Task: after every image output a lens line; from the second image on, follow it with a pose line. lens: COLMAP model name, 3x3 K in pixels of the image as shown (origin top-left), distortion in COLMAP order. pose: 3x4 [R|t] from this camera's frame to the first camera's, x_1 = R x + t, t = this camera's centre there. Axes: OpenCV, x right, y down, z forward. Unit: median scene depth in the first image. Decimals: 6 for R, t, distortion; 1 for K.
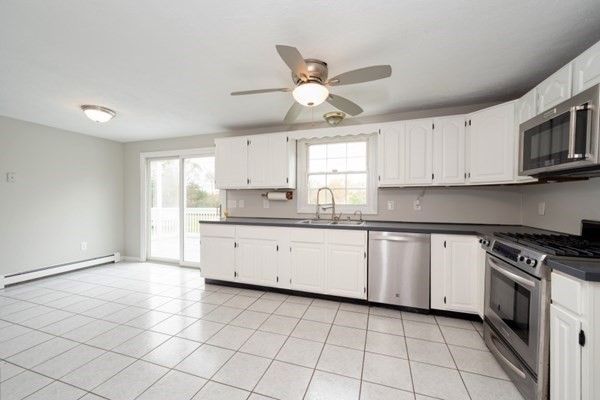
lens RADIAL K [[240.0, 0, 302.0], [0, 240.0, 202.2], [0, 0, 1]] dist [0.000476, 0.000138]
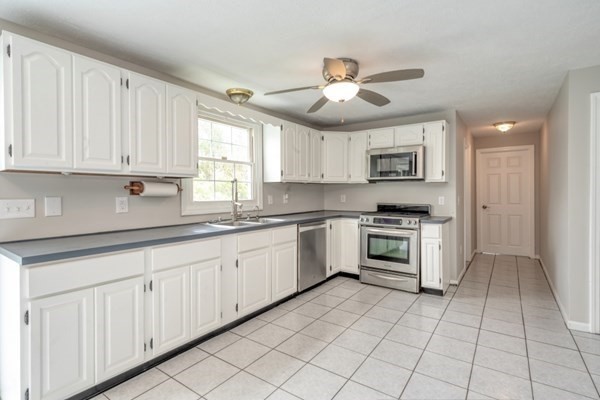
lens RADIAL K [[297.6, 0, 302.2], [0, 297.6, 196.4], [0, 0, 1]] dist [0.028359, 0.001050]
pose [[0.286722, -0.014530, 0.957904, -0.754225], [0.016703, 0.999809, 0.010166, -0.011507], [-0.957868, 0.013085, 0.286910, 0.486673]]
